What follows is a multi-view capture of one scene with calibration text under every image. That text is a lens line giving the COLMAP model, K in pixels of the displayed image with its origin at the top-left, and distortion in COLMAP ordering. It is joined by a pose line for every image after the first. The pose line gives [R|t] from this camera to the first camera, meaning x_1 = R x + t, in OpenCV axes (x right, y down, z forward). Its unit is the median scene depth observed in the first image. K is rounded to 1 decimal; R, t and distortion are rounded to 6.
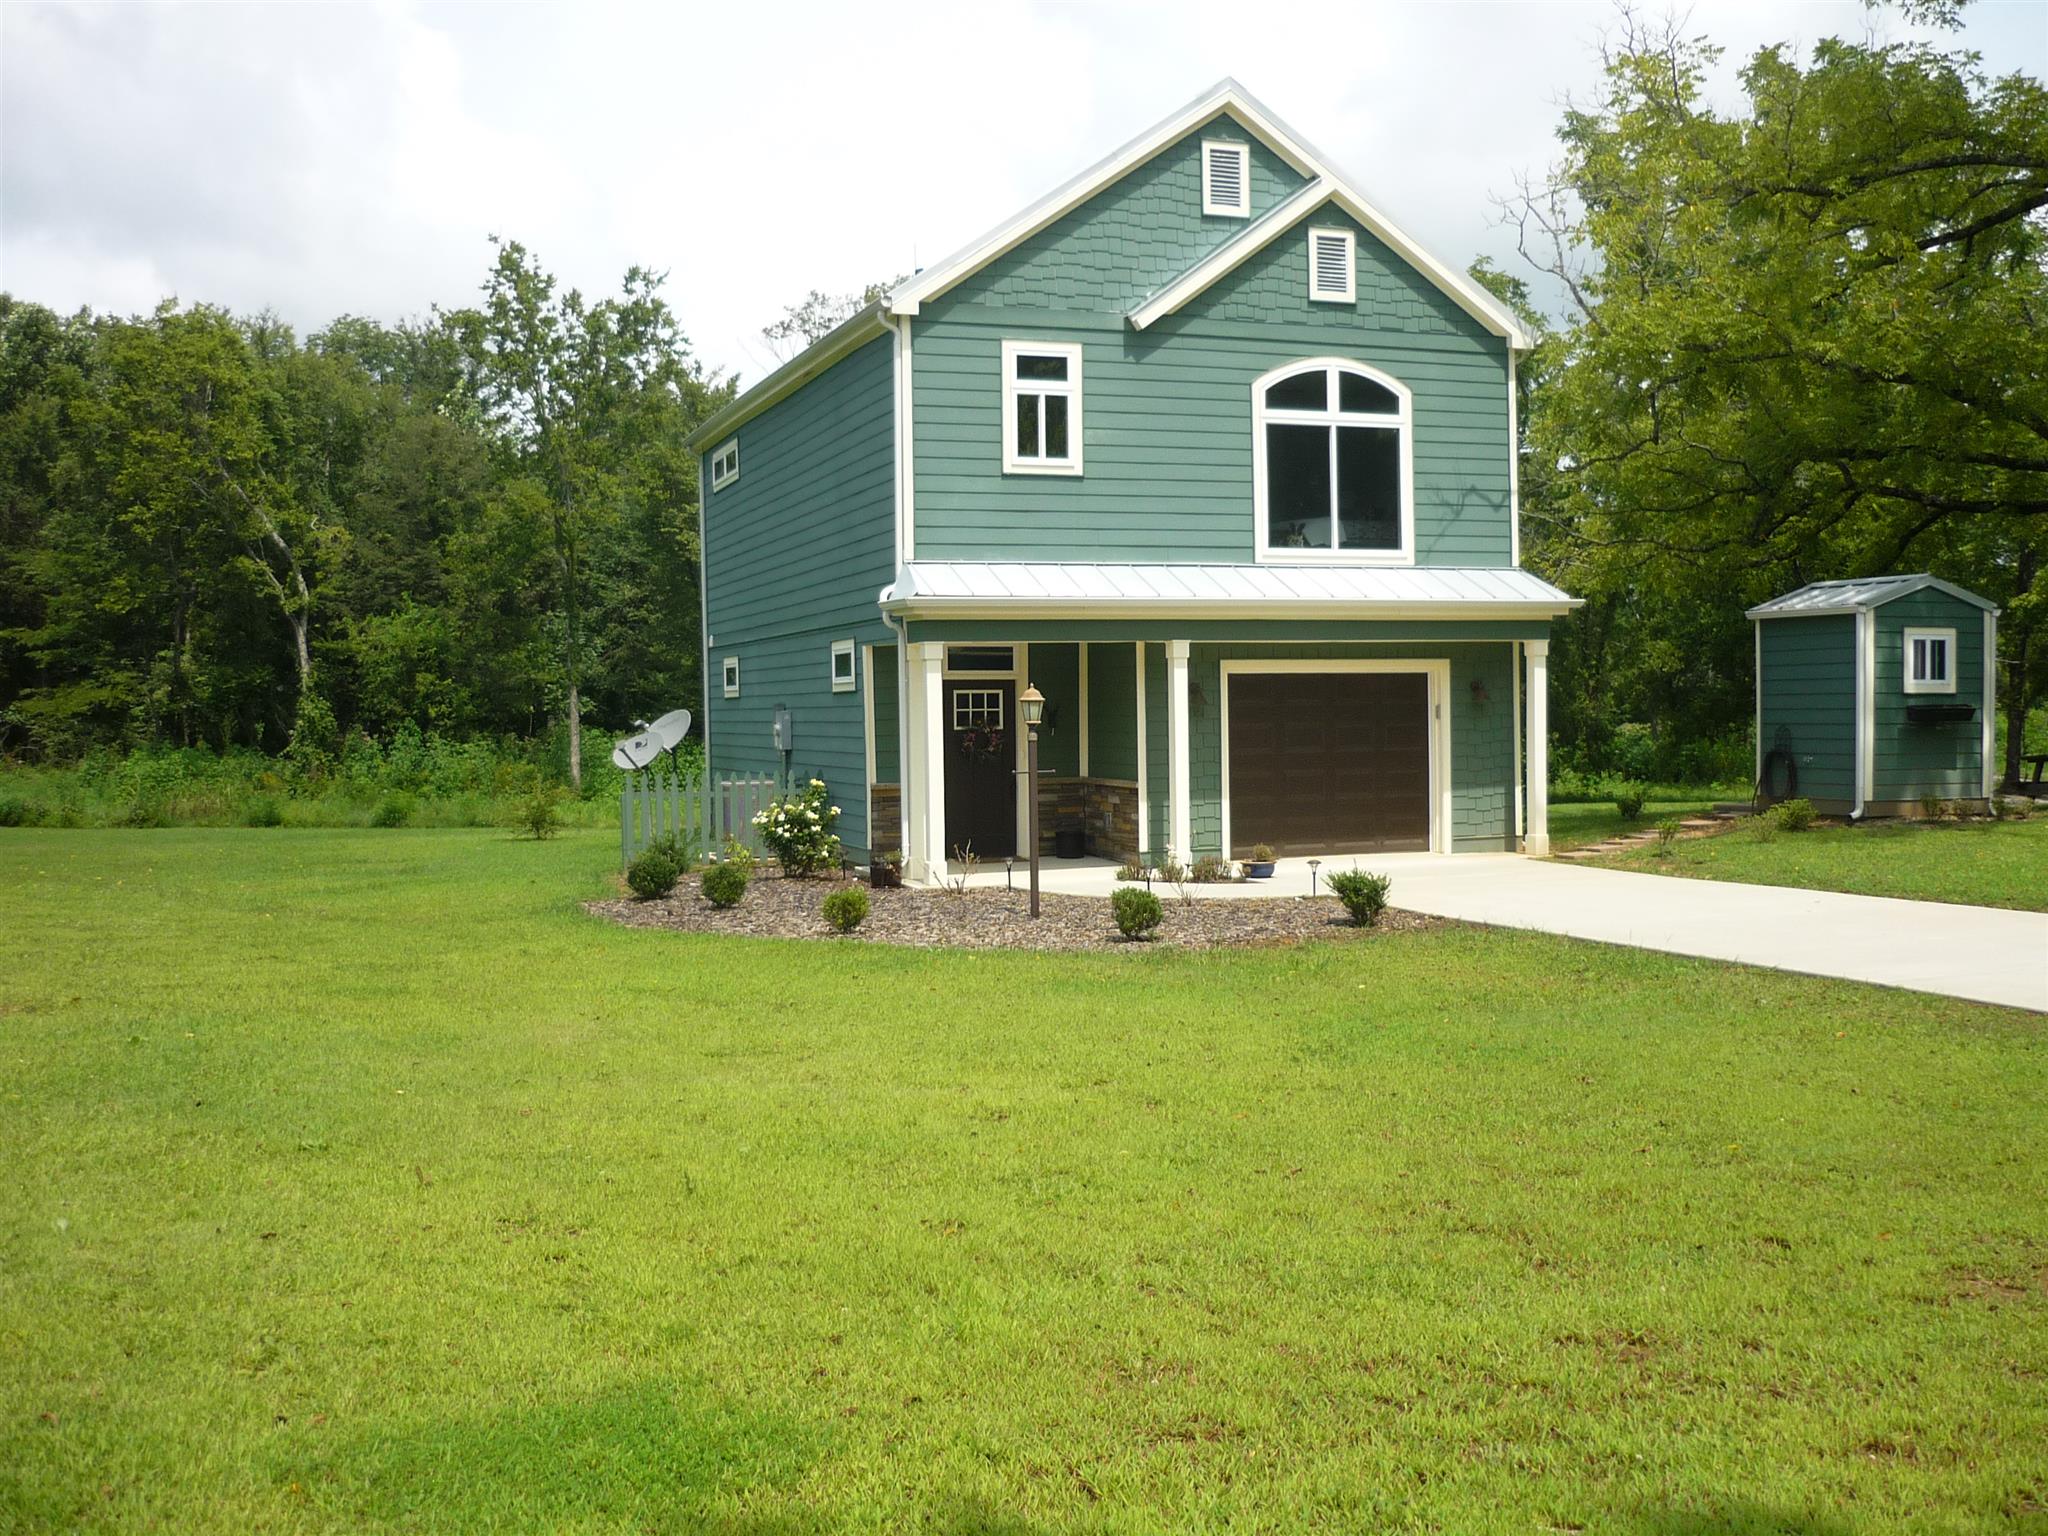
lens RADIAL K [[2035.4, 0, 1031.3], [0, 2035.4, 779.1], [0, 0, 1]] dist [-0.083124, 0.064787]
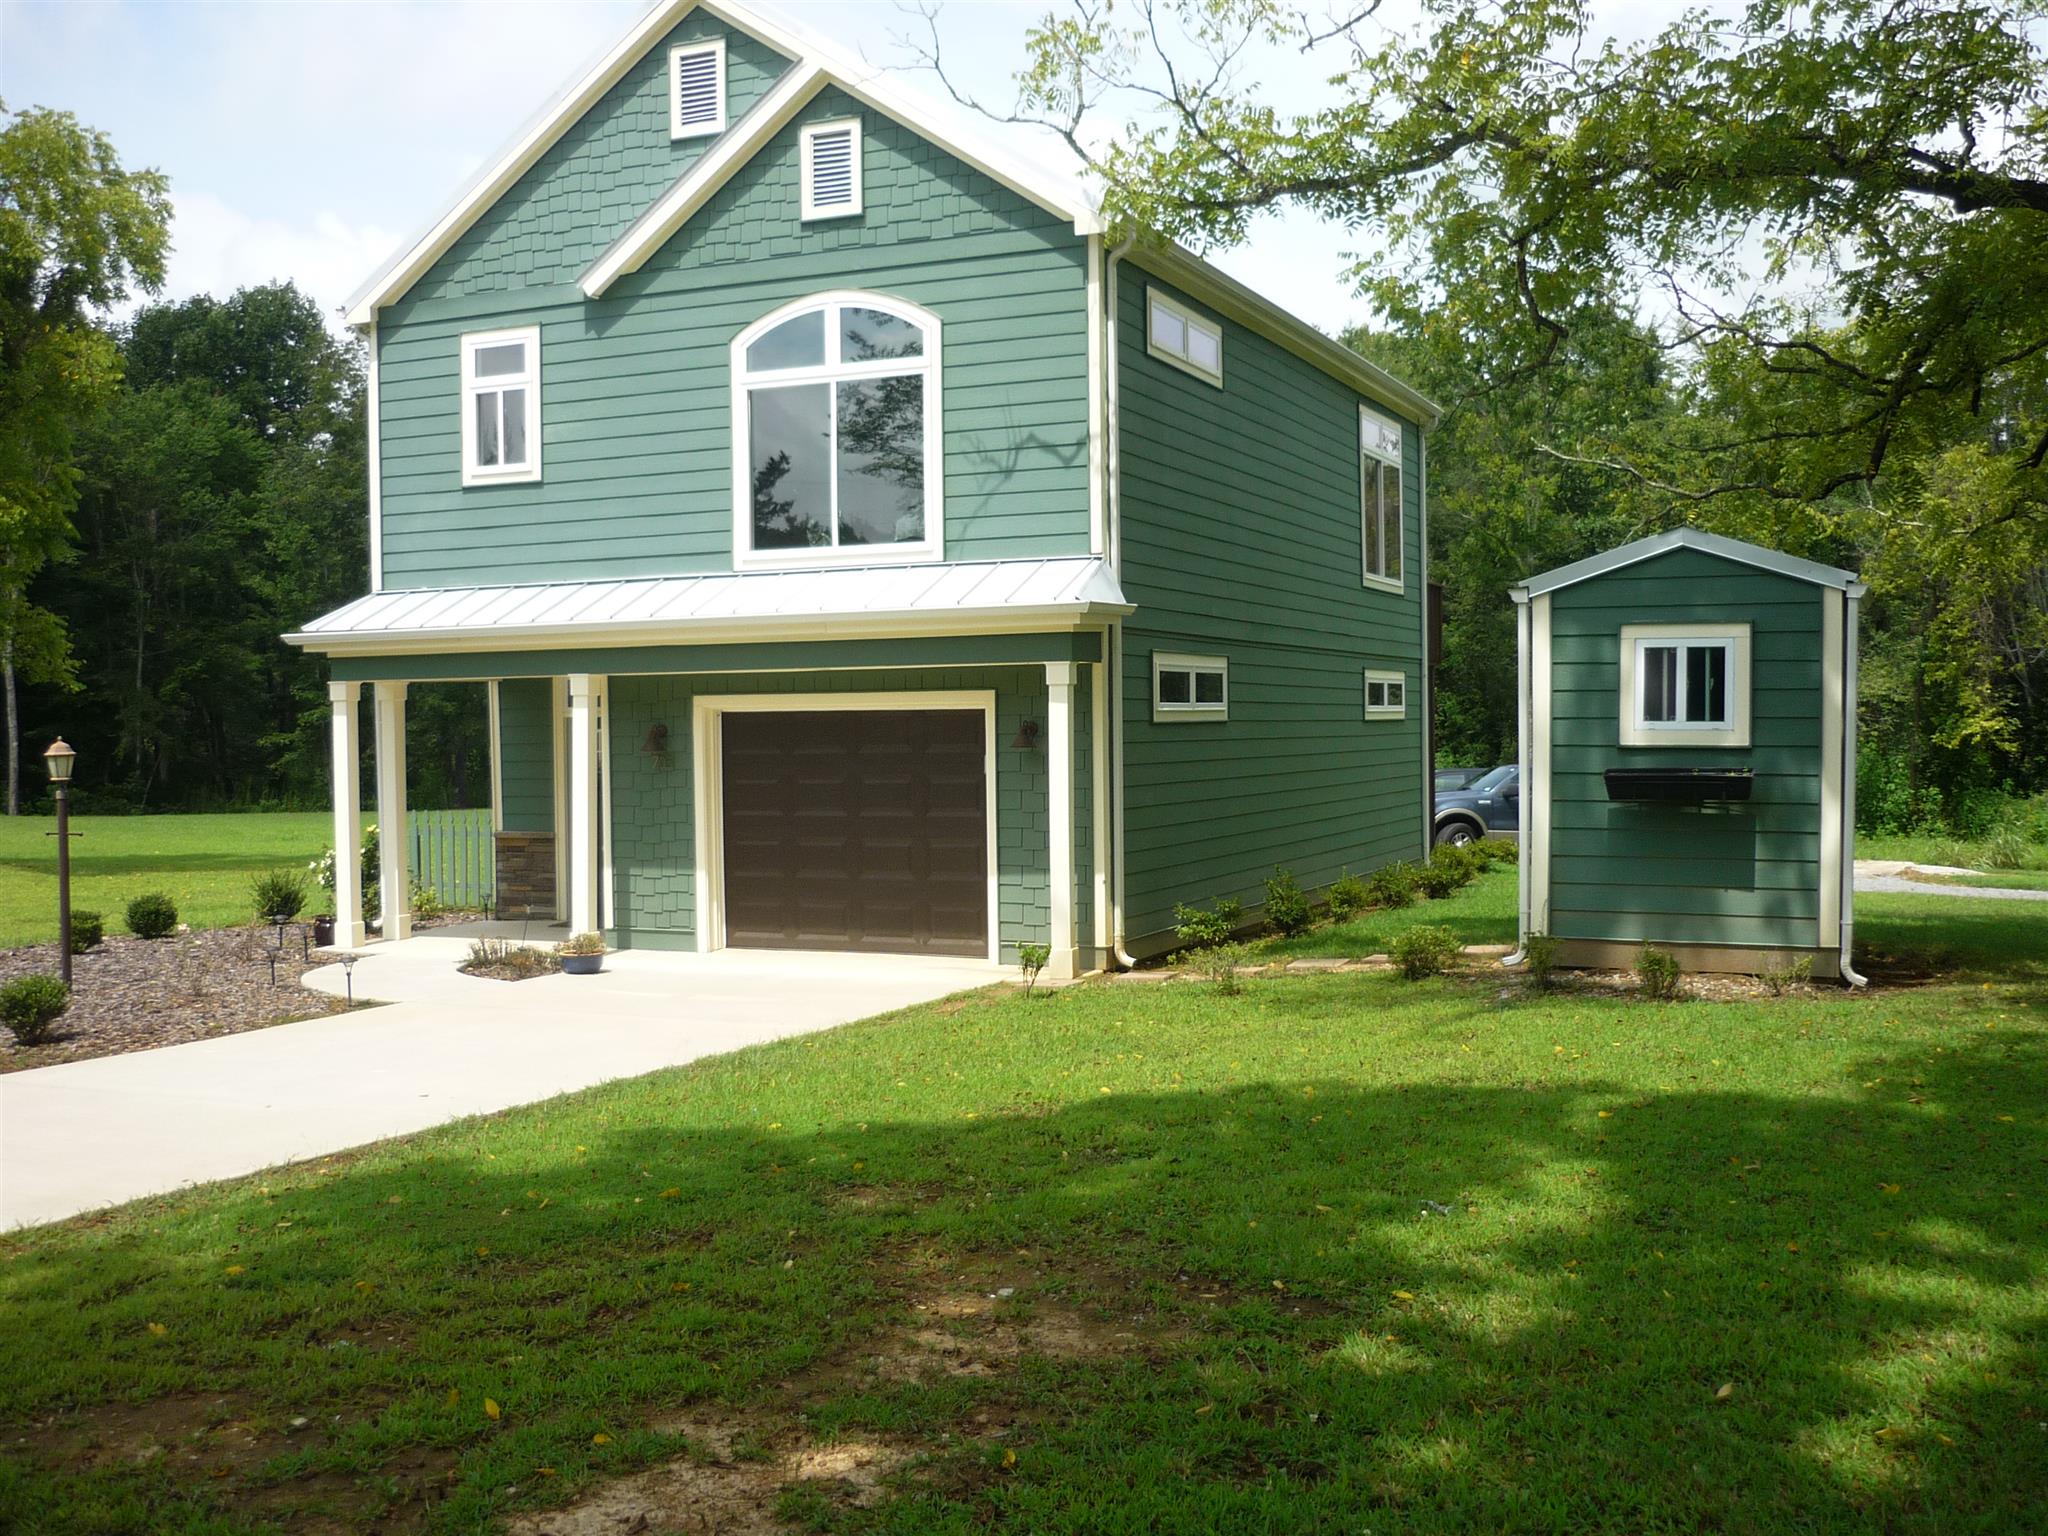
lens RADIAL K [[2035.4, 0, 1031.3], [0, 2035.4, 779.1], [0, 0, 1]] dist [-0.083124, 0.064787]
pose [[0.721705, 0.025427, -0.691734, 0.735478], [-0.023342, 0.999651, 0.012392, -0.038624], [0.691807, 0.007203, 0.722046, 0.514618]]
